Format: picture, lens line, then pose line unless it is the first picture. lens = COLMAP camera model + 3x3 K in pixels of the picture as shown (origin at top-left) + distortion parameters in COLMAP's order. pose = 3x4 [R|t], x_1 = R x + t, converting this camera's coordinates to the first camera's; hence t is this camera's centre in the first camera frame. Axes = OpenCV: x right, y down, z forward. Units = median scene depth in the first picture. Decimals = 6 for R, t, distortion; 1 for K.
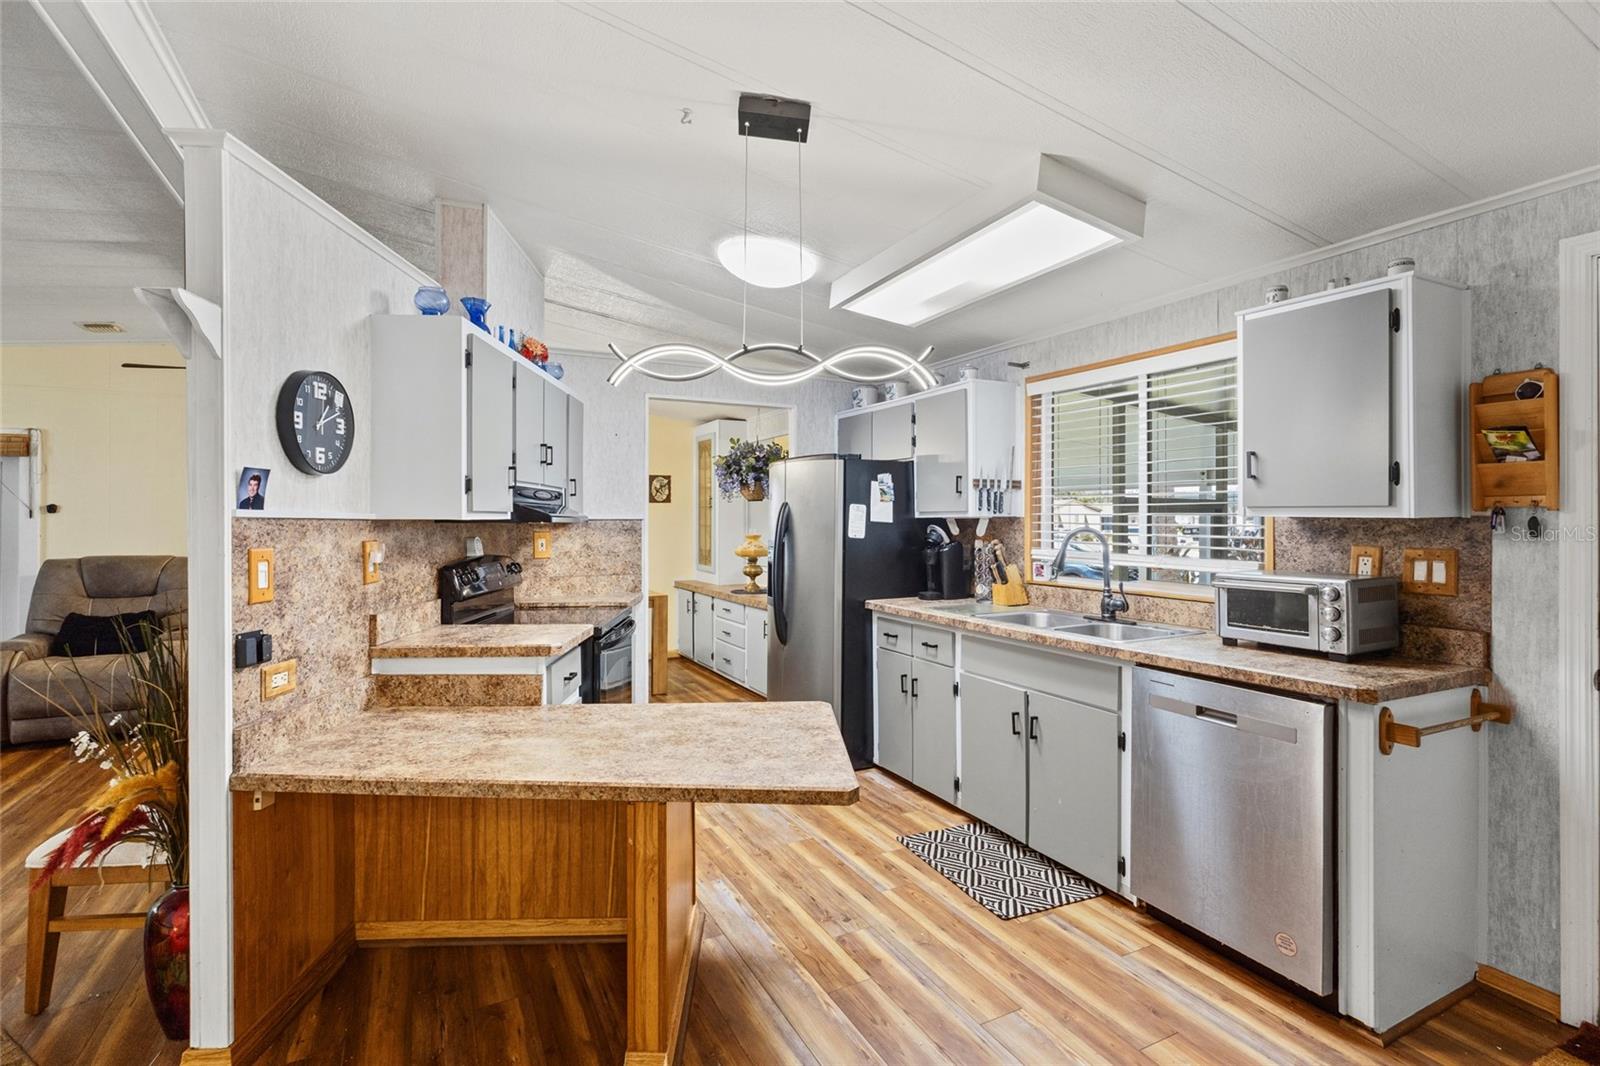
lens RADIAL K [[748.0, 0, 790.9], [0, 748.0, 517.5], [0, 0, 1]] dist [0.004063, 0.001861]
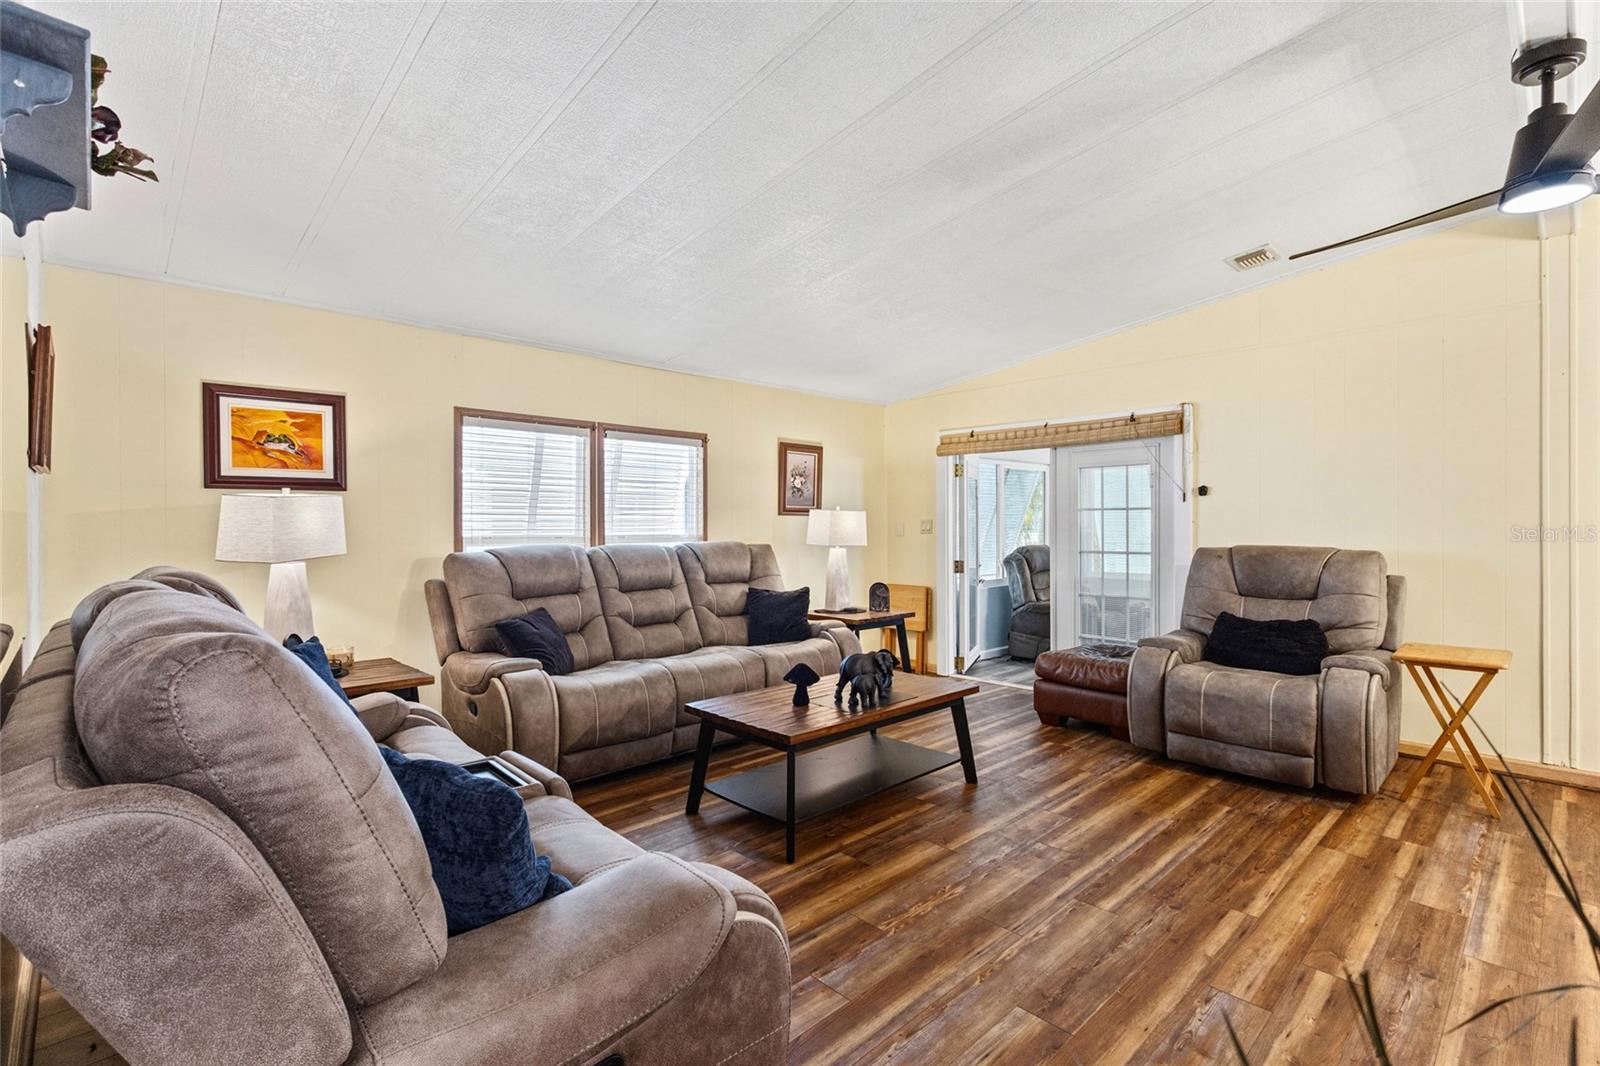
lens RADIAL K [[735.0, 0, 798.7], [0, 735.0, 529.2], [0, 0, 1]] dist [0.001682, 0.000135]
pose [[0.294364, 0.001580, -0.955692, -0.584370], [0.005163, 0.999981, 0.003244, 0.055496], [0.955679, -0.005889, 0.294350, 0.574943]]
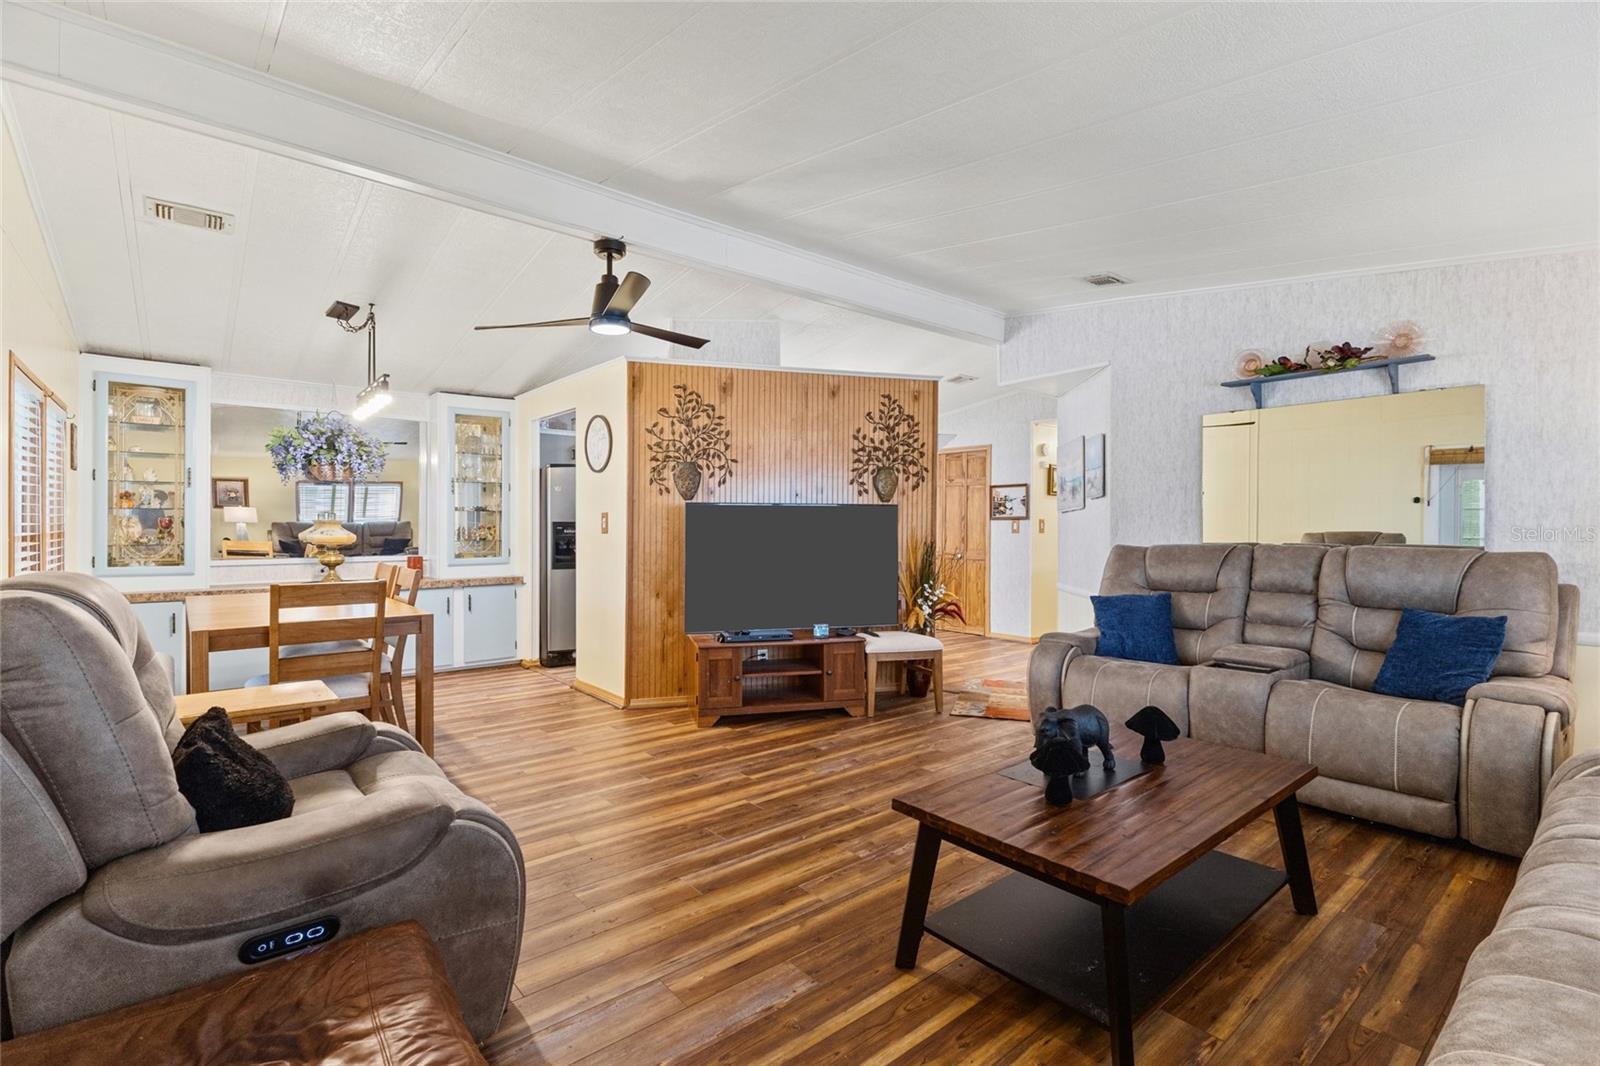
lens RADIAL K [[736.5, 0, 801.0], [0, 736.5, 527.2], [0, 0, 1]] dist [0.004188, 0.001786]
pose [[-0.234205, -0.004358, 0.972177, -2.471449], [-0.005683, 0.999979, 0.003113, 0.059228], [-0.972171, -0.004796, -0.234225, 1.543498]]
